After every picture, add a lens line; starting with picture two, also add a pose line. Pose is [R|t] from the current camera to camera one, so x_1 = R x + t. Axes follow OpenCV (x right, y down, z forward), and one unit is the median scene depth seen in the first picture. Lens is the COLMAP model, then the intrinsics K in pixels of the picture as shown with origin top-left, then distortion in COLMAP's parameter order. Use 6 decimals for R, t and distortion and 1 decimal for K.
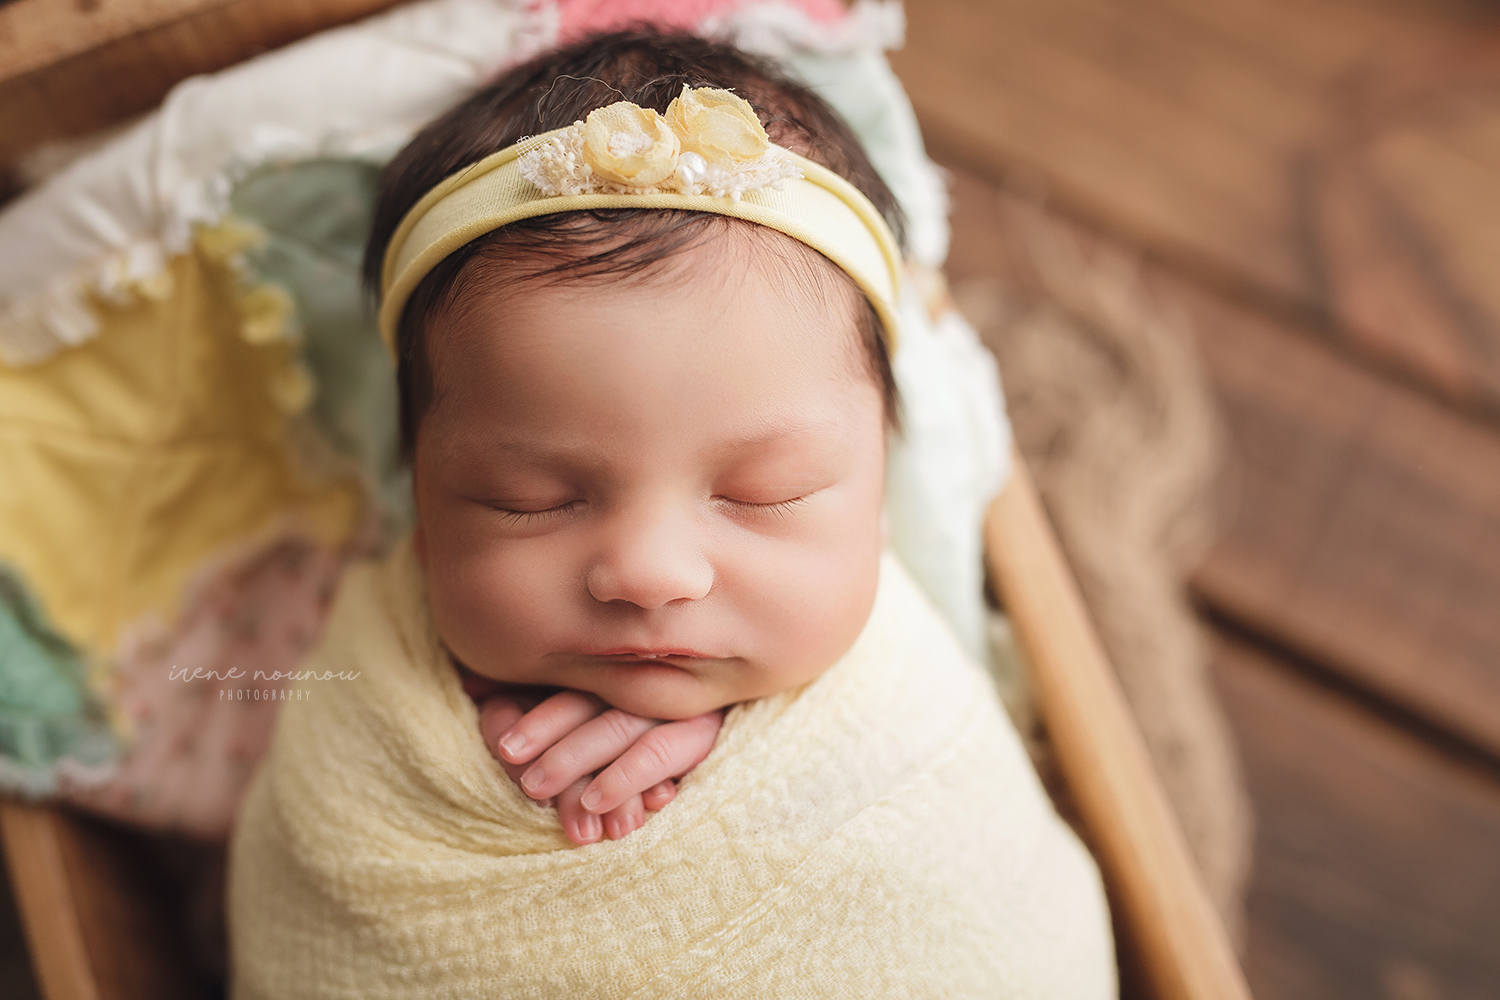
lens RADIAL K [[2068.4, 0, 722.8], [0, 2068.4, 491.1], [0, 0, 1]] dist [-0.029206, -0.059057]
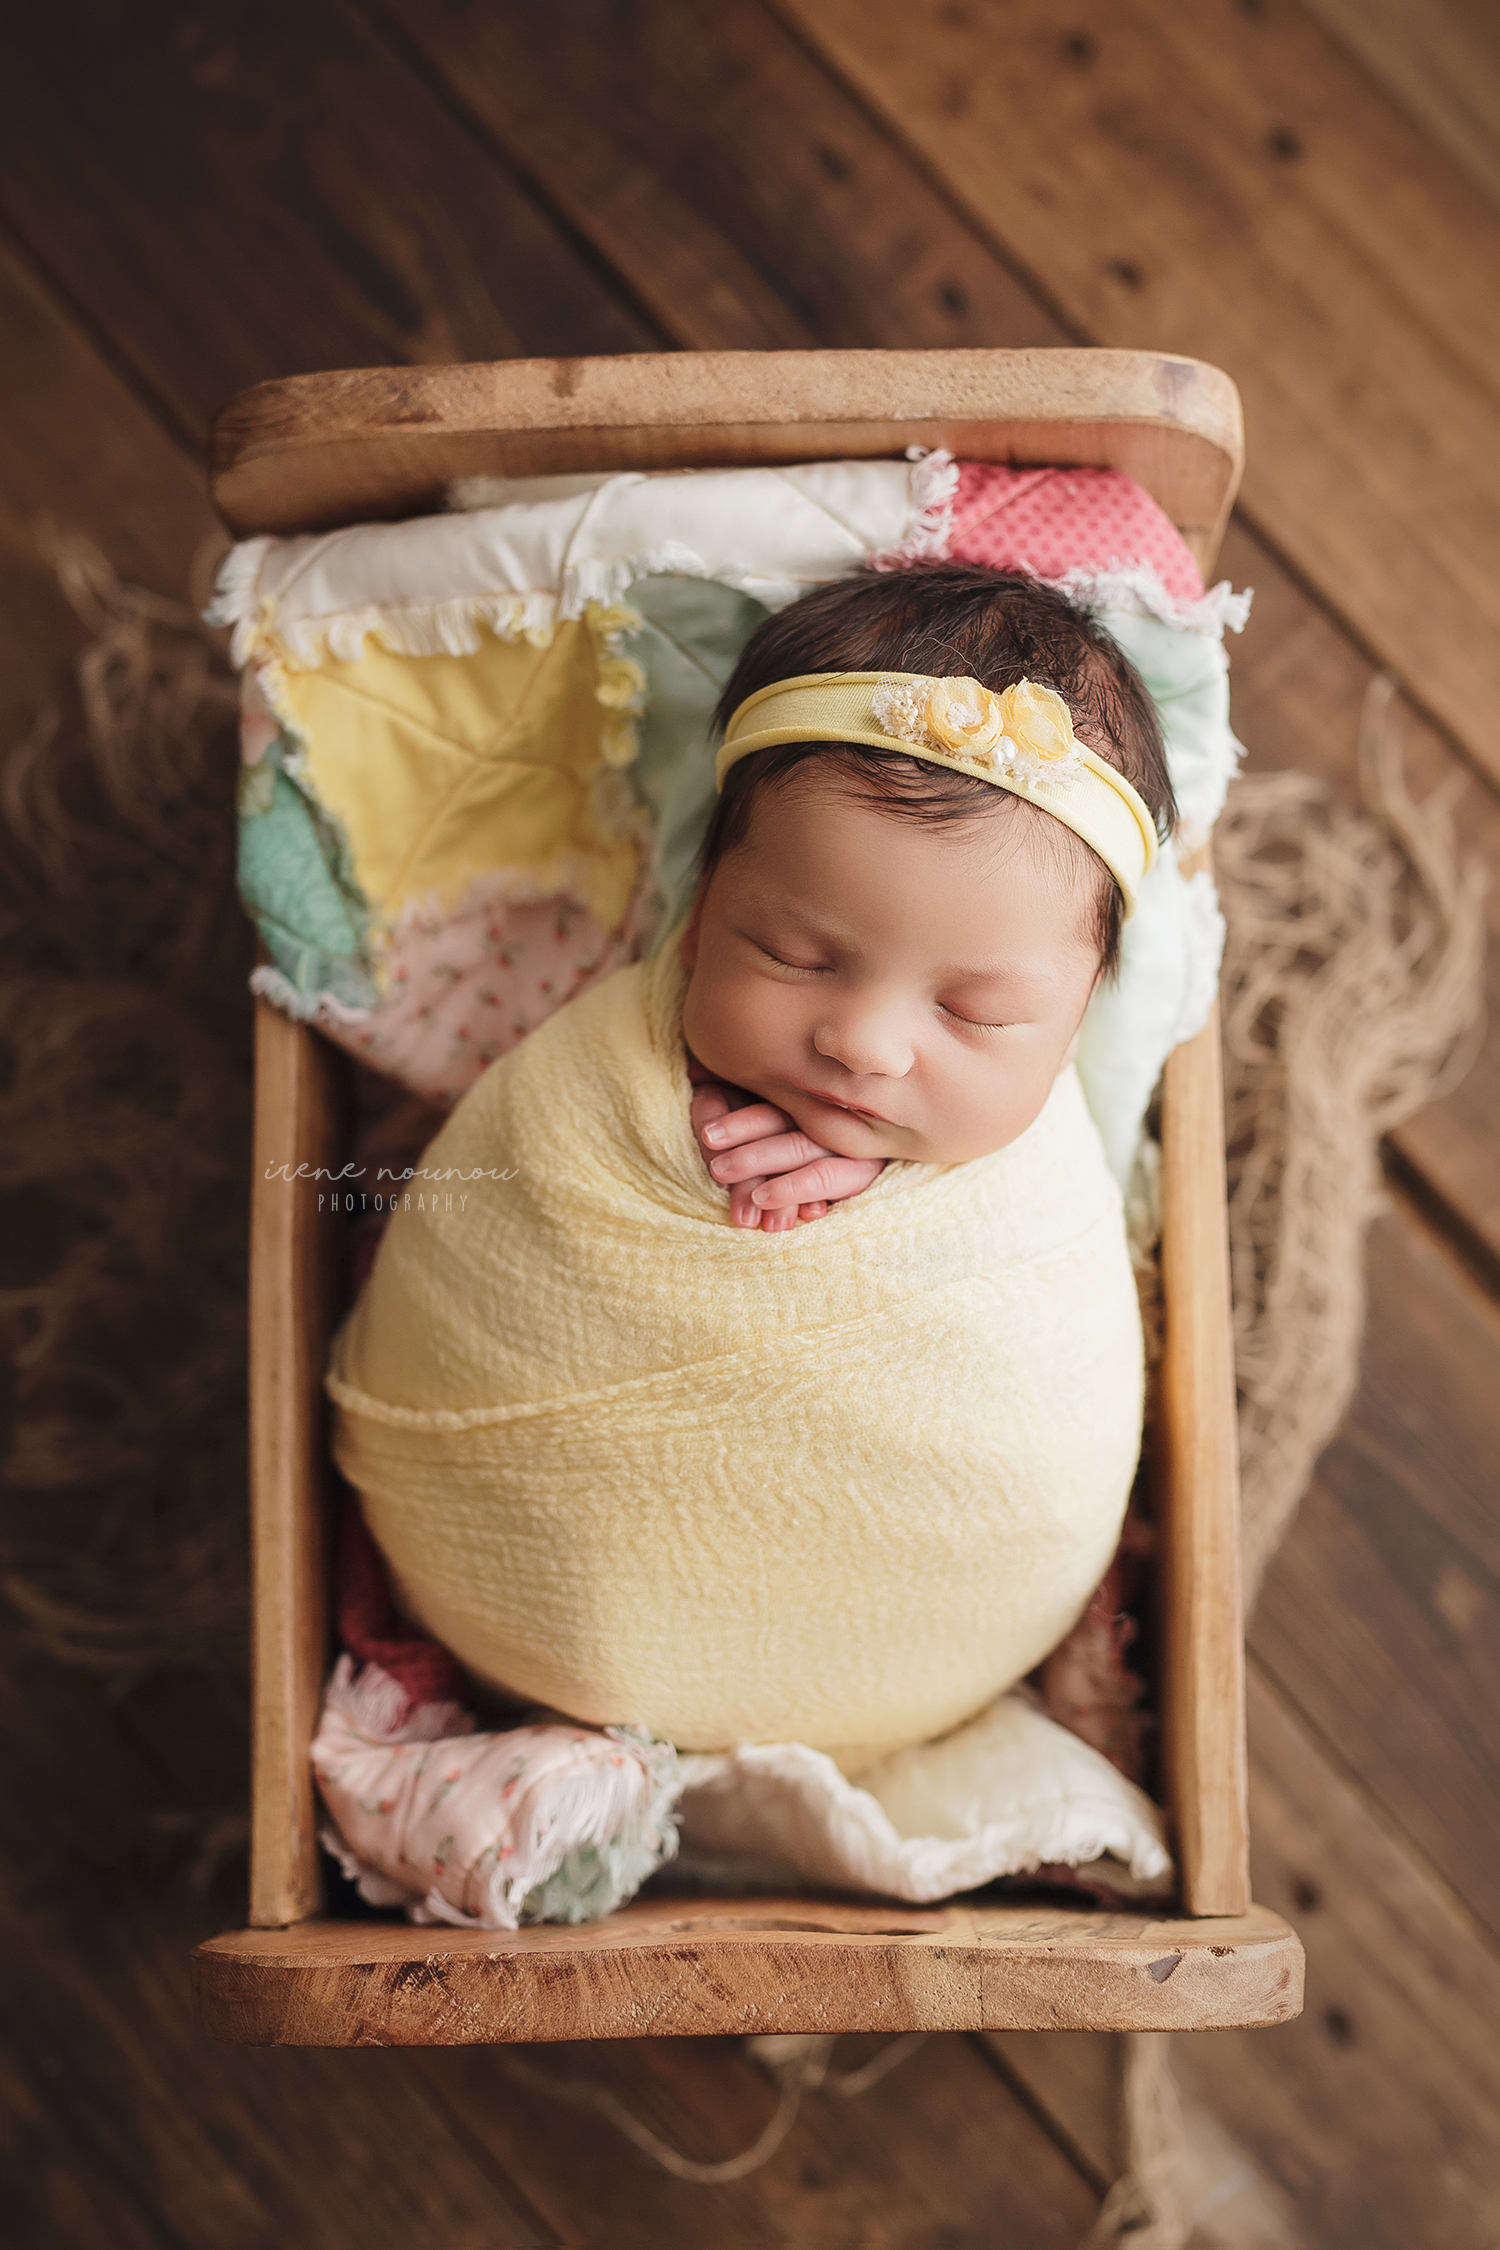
lens RADIAL K [[3150.1, 0, 750.0], [0, 3150.1, 1125.0], [0, 0, 1]] dist [-0.143301, -0.072885]
pose [[0.942479, 0.332477, -0.034526, -0.018329], [-0.321621, 0.930118, 0.177314, -0.216527], [0.091066, -0.156010, 0.983549, -0.820207]]
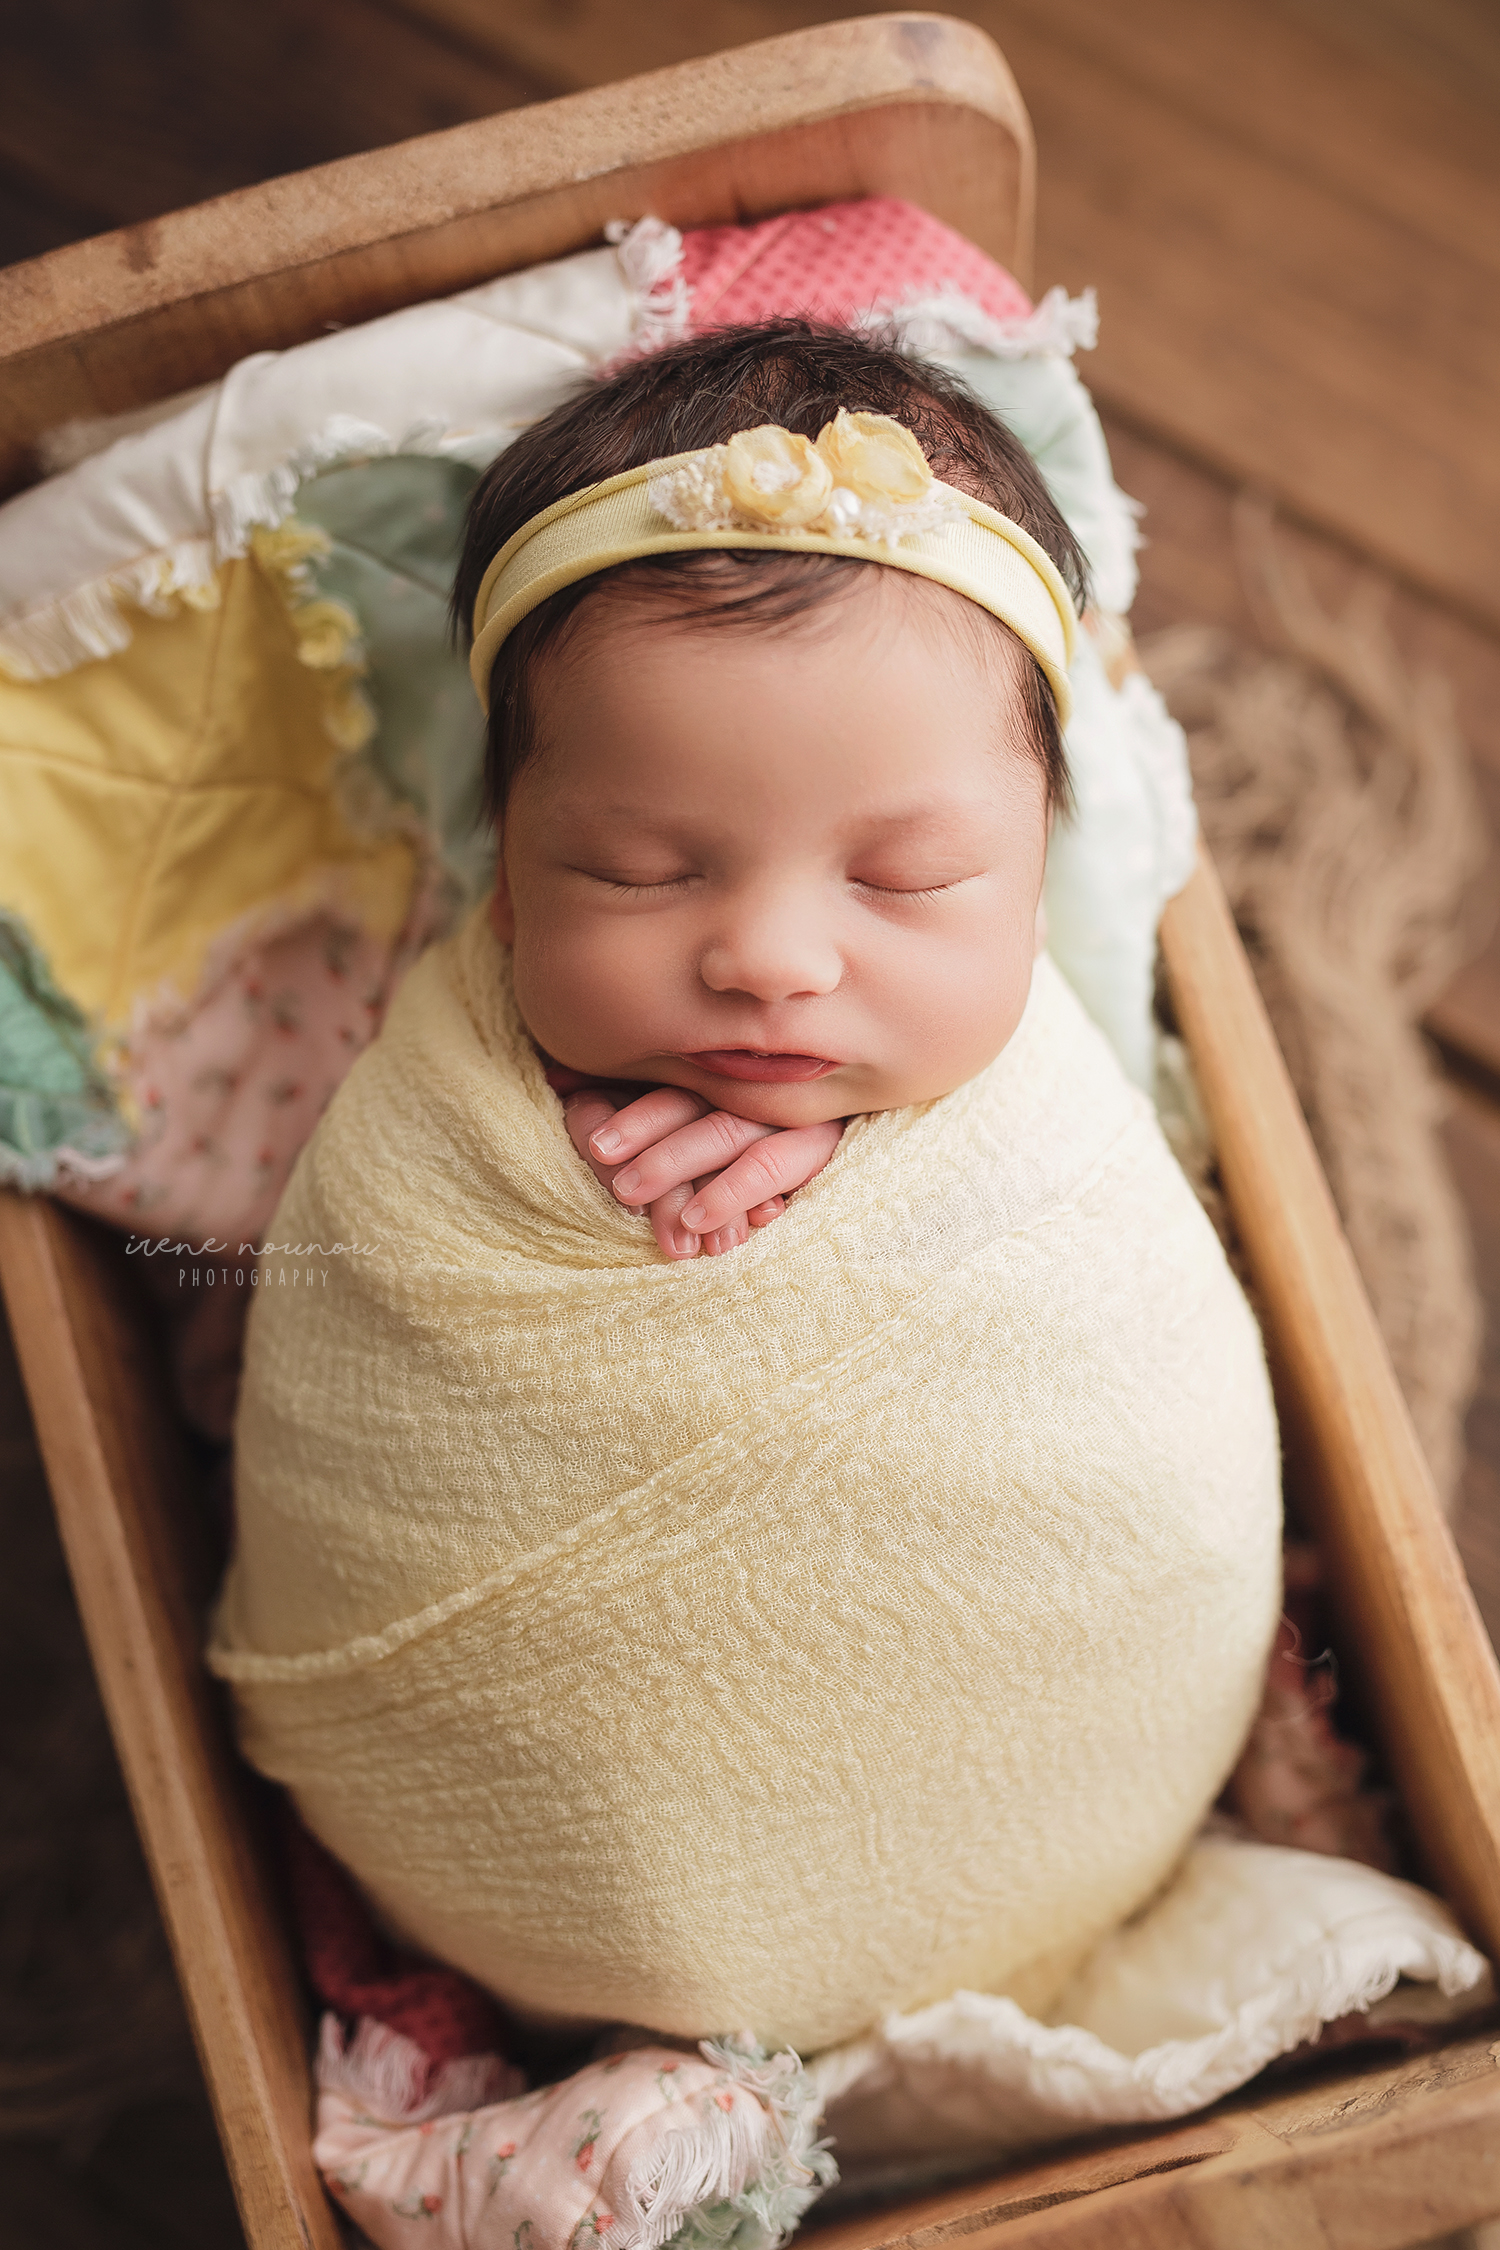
lens RADIAL K [[3170.2, 0, 750.0], [0, 3170.2, 1125.0], [0, 0, 1]] dist [0.002130, -0.095372]
pose [[0.998339, 0.054797, -0.017782, -0.015461], [-0.053177, 0.995256, 0.081476, -0.000791], [0.022162, -0.080395, 0.996517, -0.354910]]
